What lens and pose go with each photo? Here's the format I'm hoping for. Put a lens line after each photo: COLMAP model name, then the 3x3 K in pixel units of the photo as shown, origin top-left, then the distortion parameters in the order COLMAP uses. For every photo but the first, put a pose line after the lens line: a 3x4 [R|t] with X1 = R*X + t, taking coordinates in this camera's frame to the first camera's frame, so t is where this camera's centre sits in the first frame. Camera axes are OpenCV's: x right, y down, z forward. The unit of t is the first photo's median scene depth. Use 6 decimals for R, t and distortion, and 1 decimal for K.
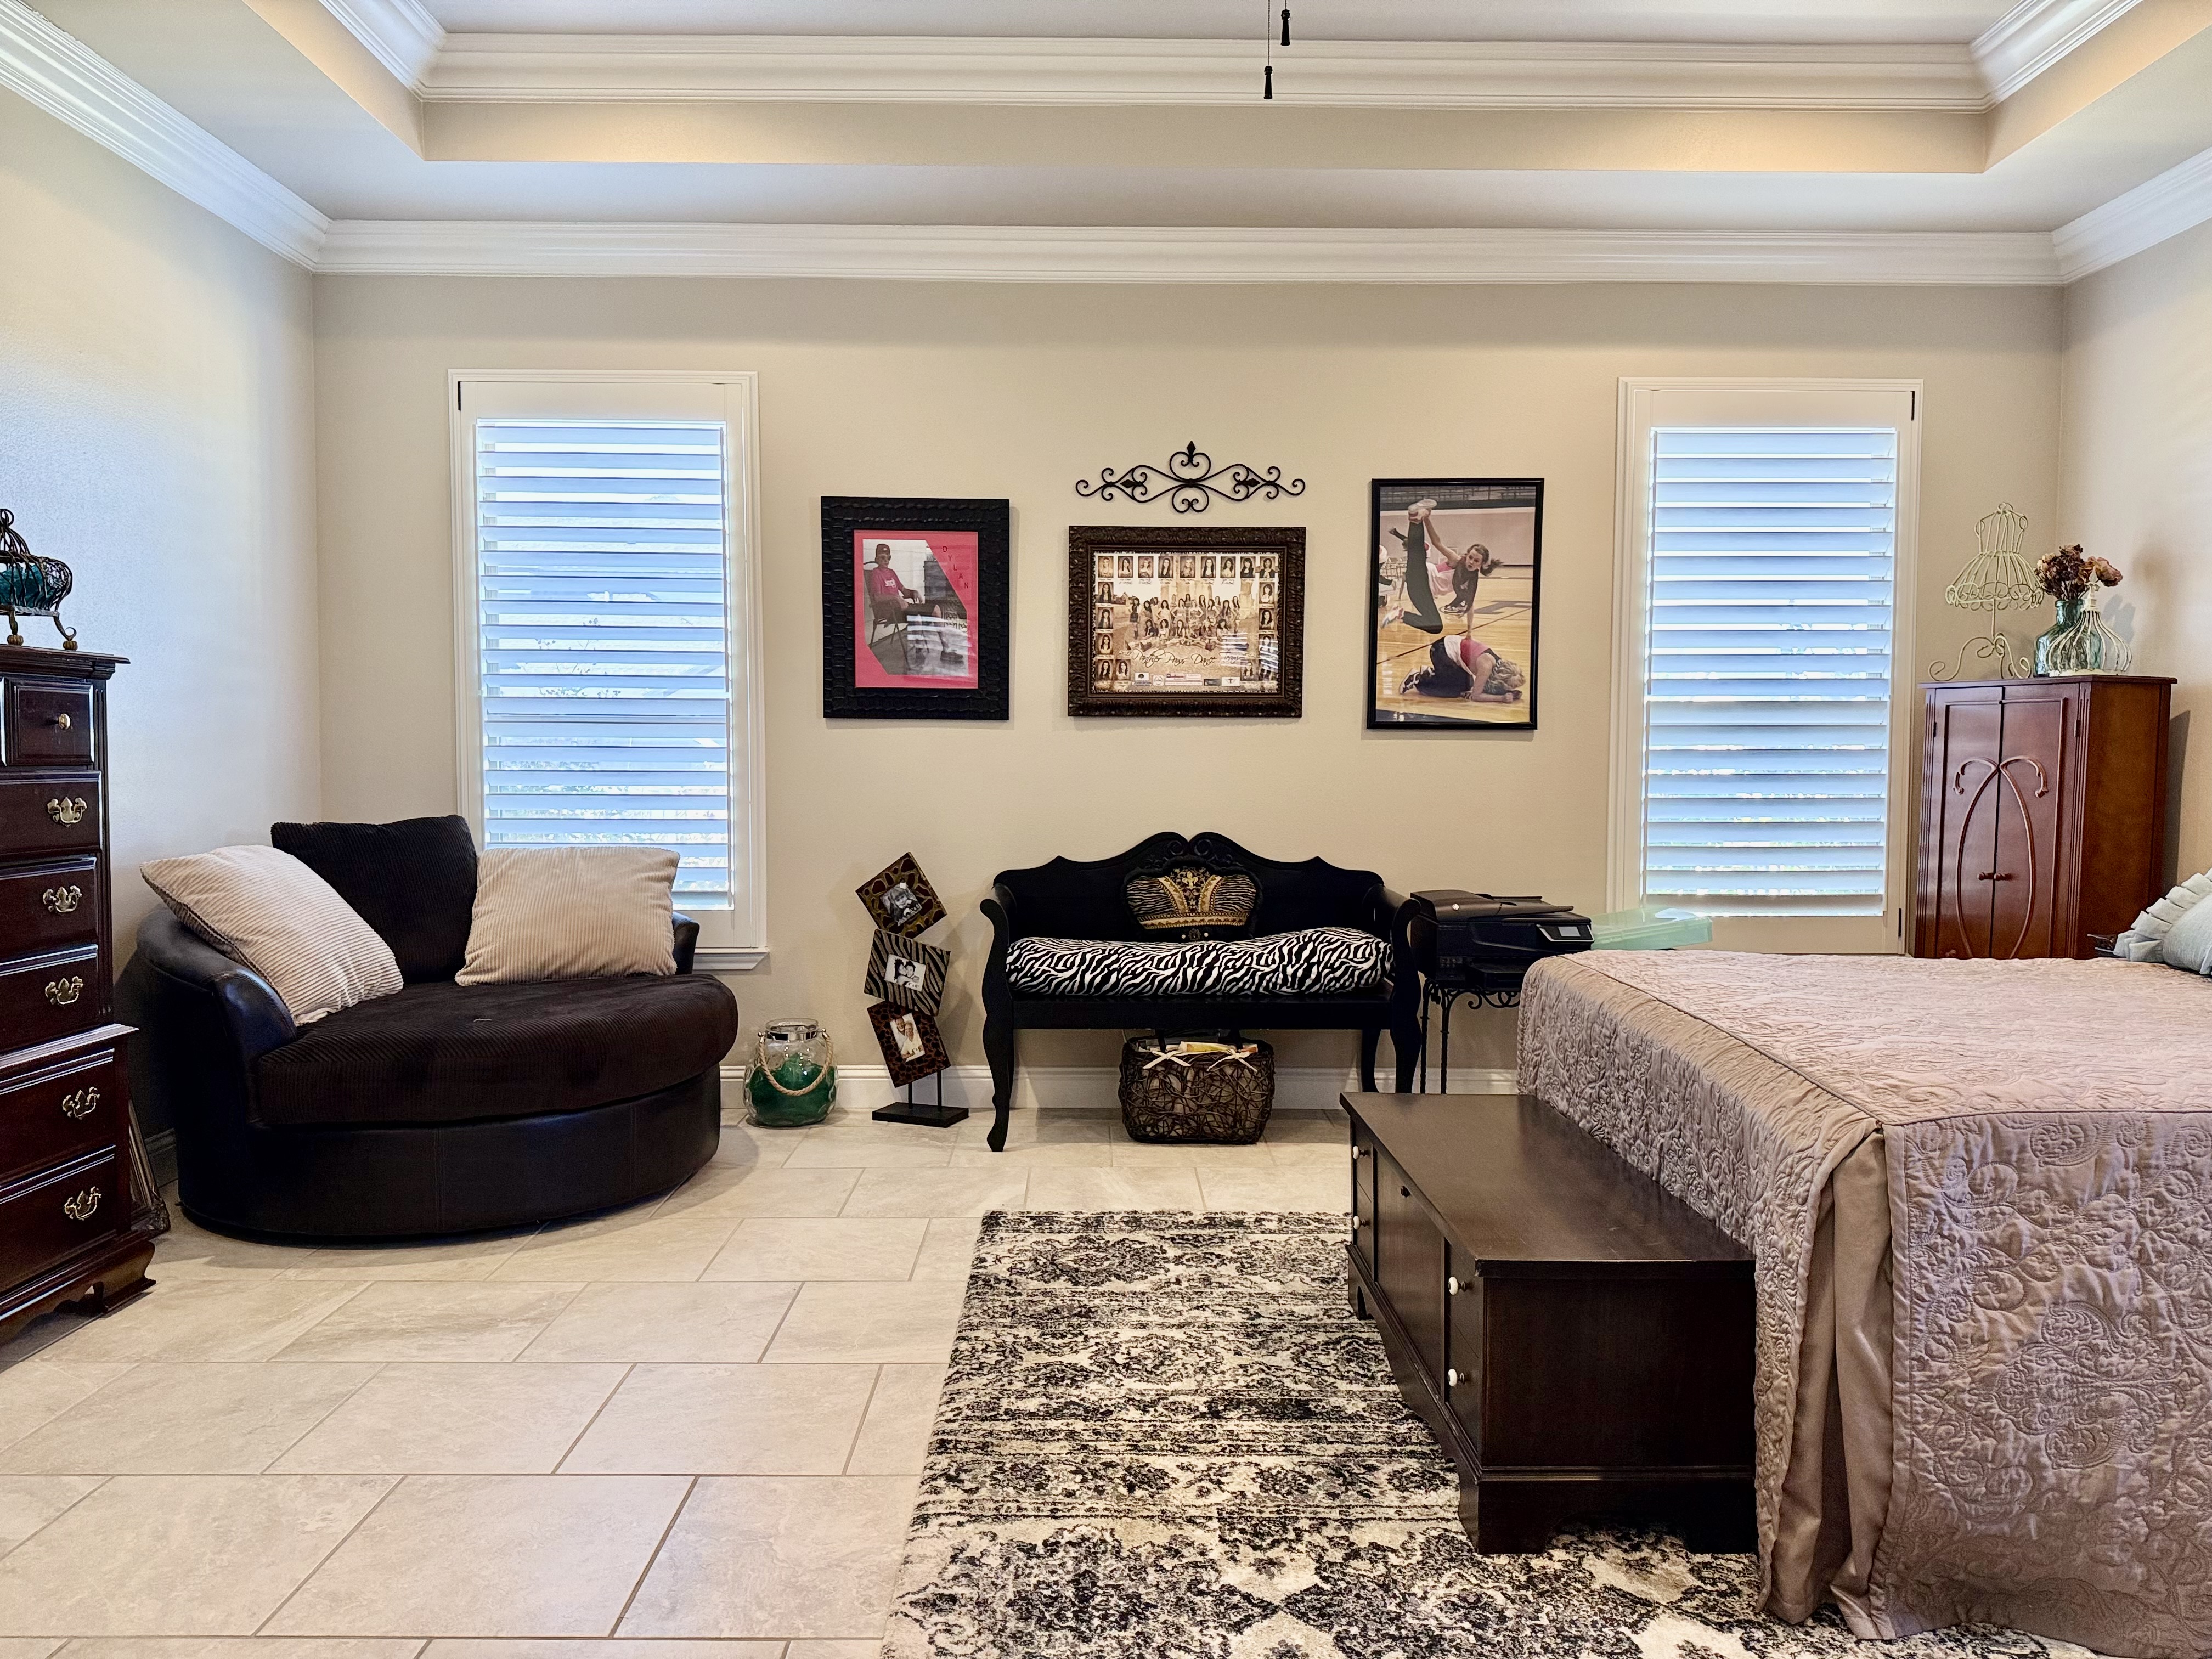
lens RADIAL K [[1539.3, 0, 1099.8], [0, 1539.3, 831.9], [0, 0, 1]] dist [0.150442, -0.235622]
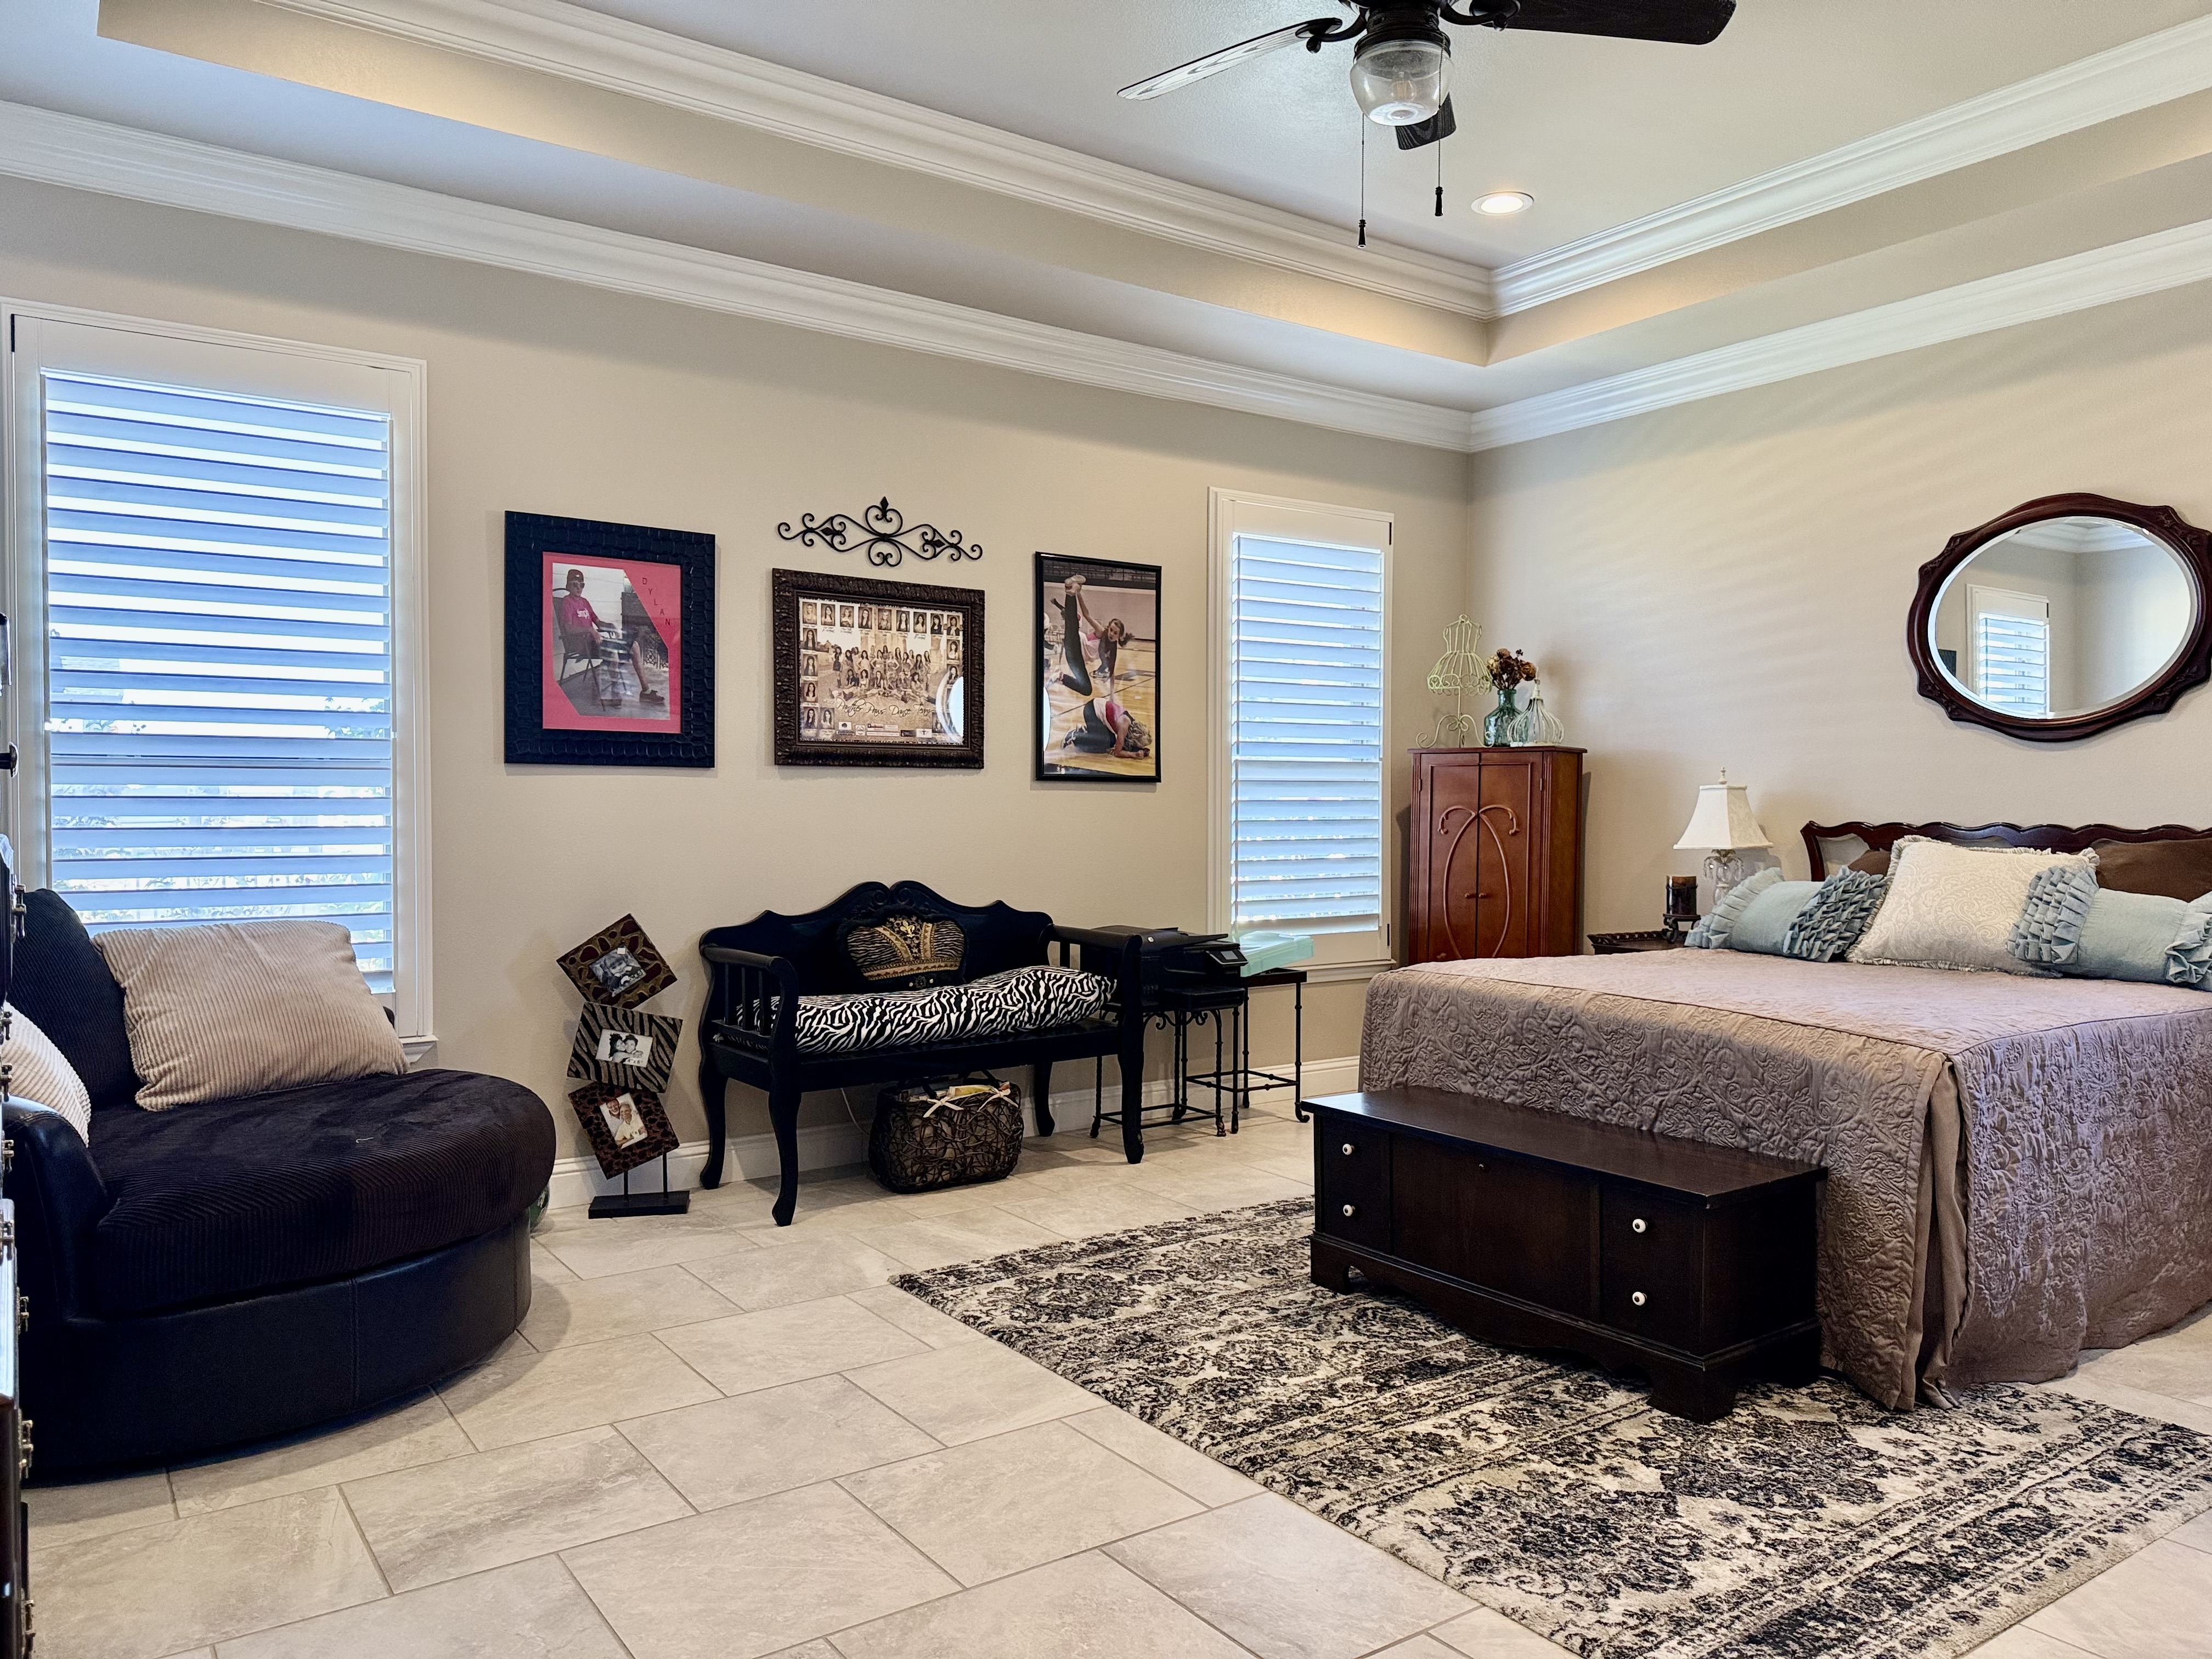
lens RADIAL K [[1539.3, 0, 1099.8], [0, 1539.3, 831.9], [0, 0, 1]] dist [0.150442, -0.235622]
pose [[0.822289, -0.012499, 0.568933, -0.411815], [0.029836, 0.999331, -0.021167, -0.006814], [-0.568287, 0.034380, 0.822112, 0.093587]]
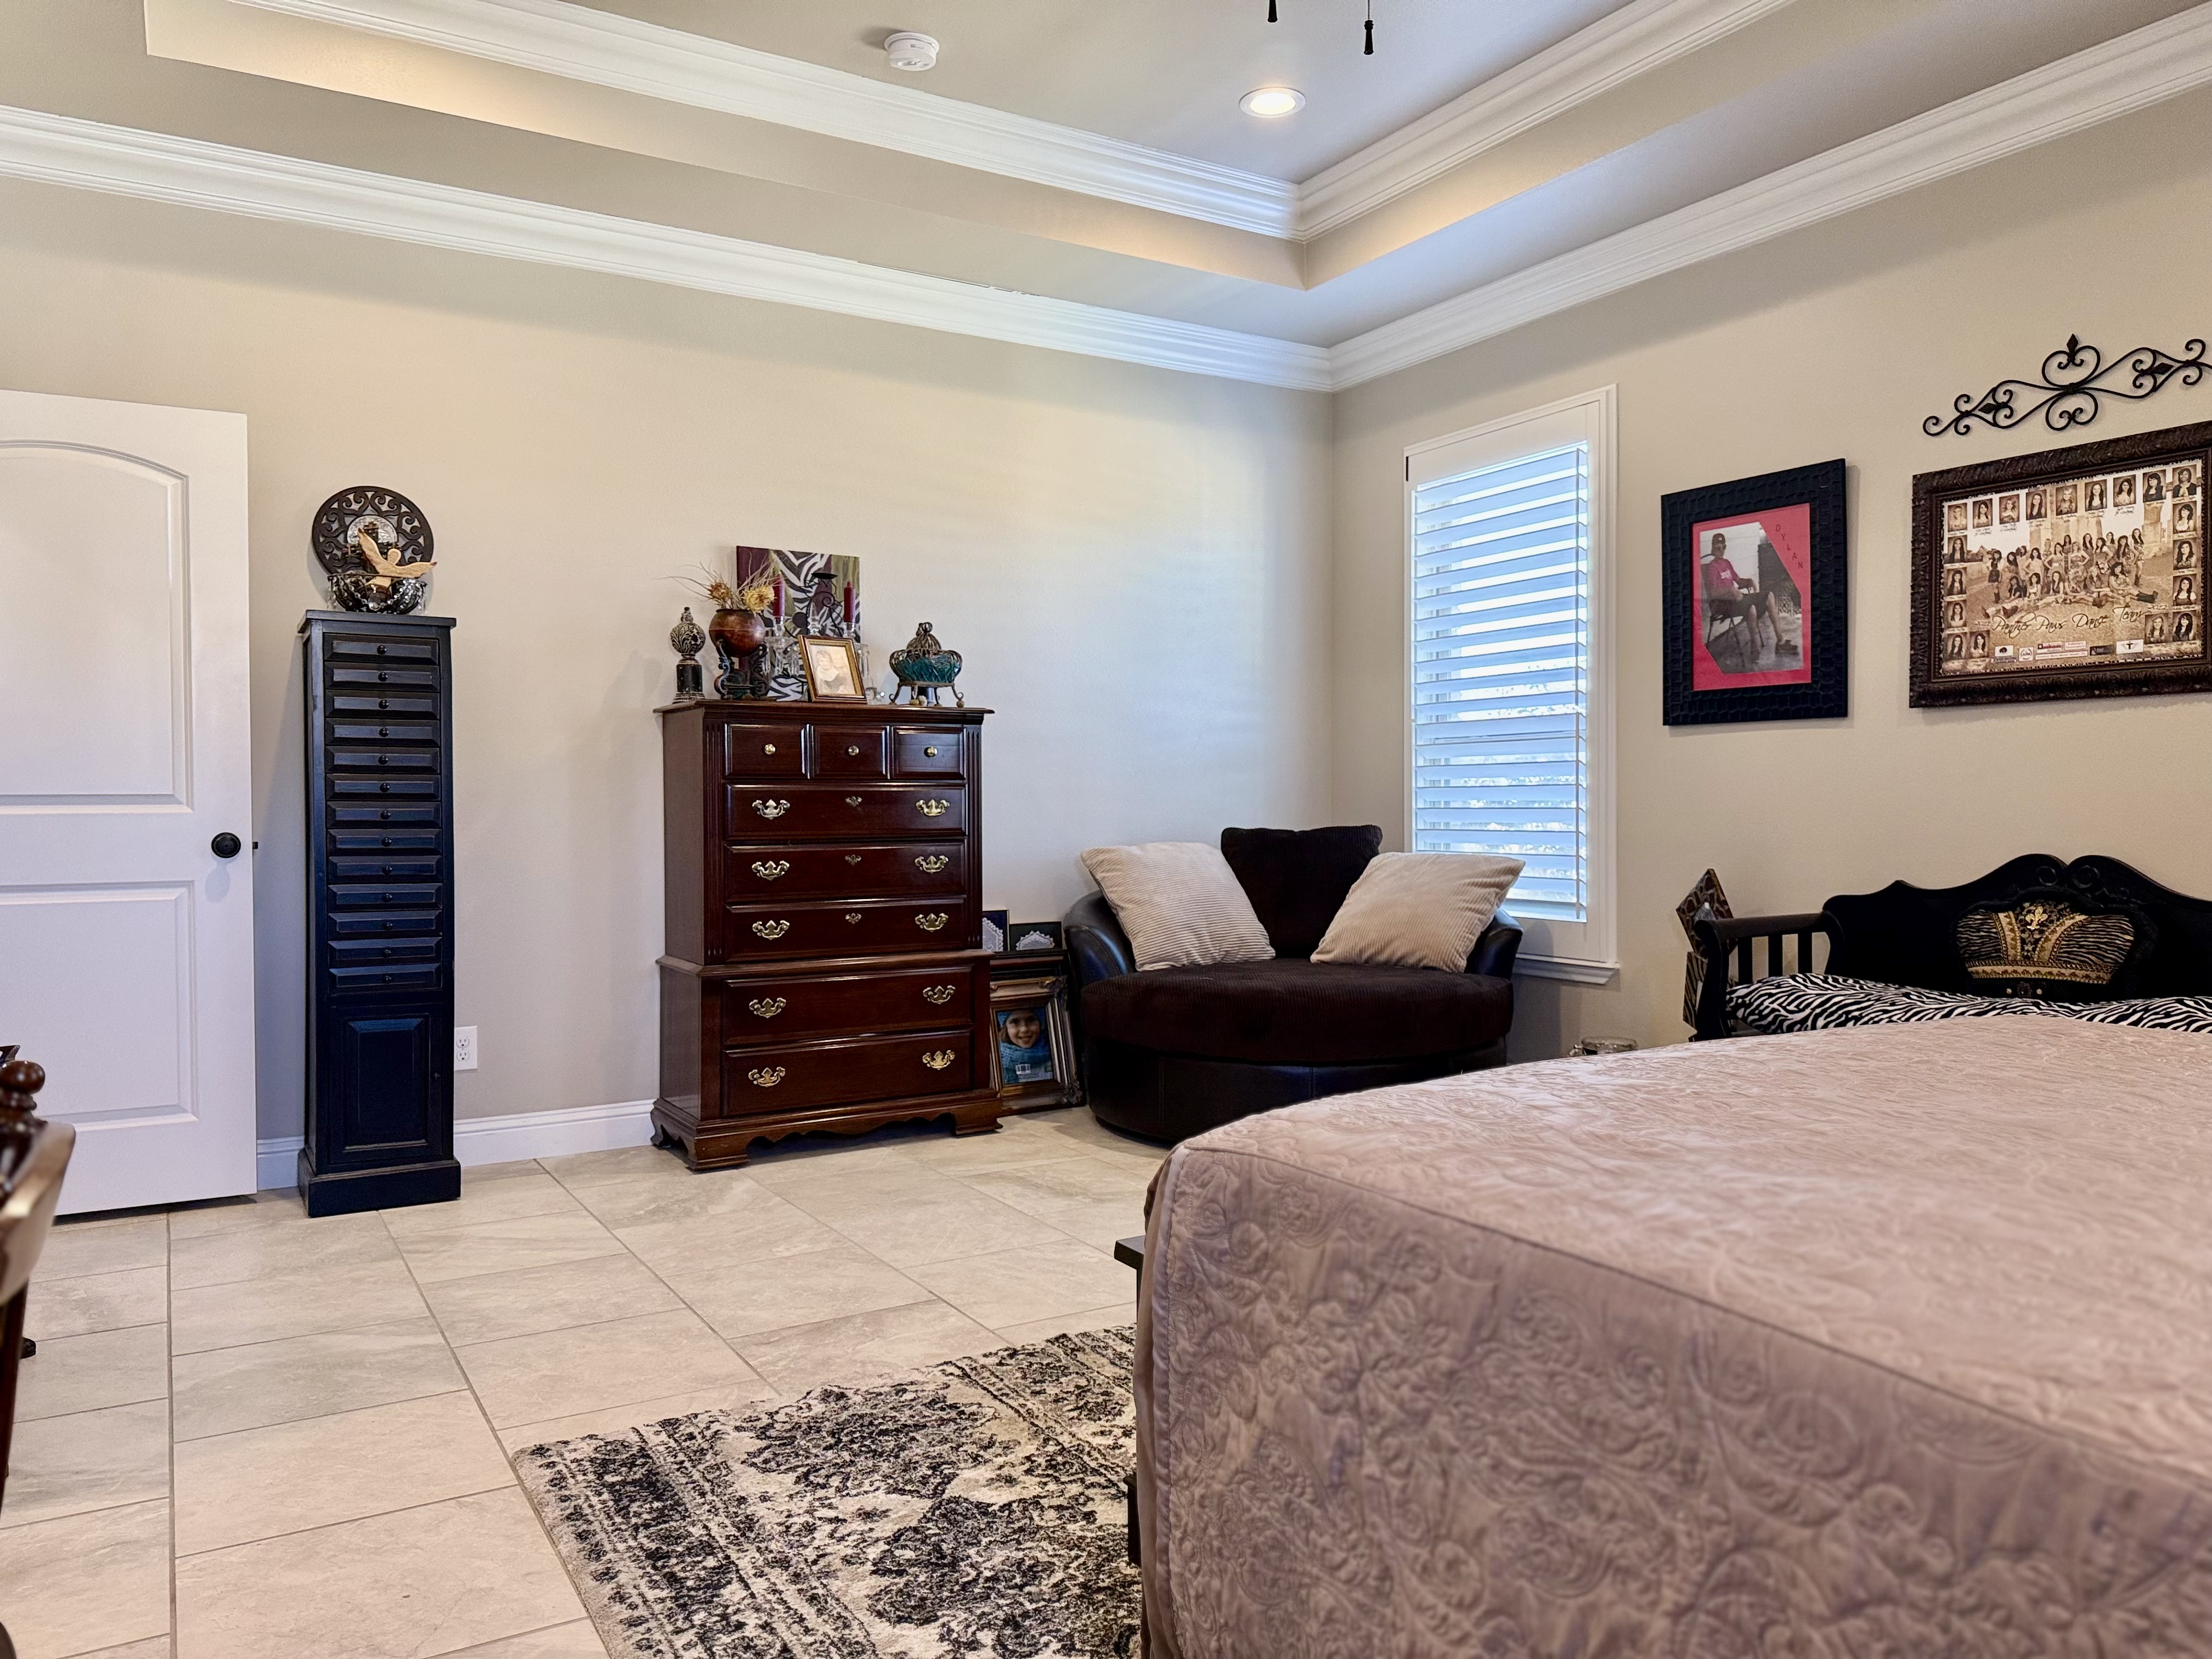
lens RADIAL K [[1559.4, 0, 1102.9], [0, 1559.4, 813.7], [0, 0, 1]] dist [0.037180, -0.039661]
pose [[0.507501, 0.000668, -0.861651, 0.483007], [-0.037115, 0.999089, -0.021086, 0.013664], [0.860852, 0.042681, 0.507063, 0.223784]]
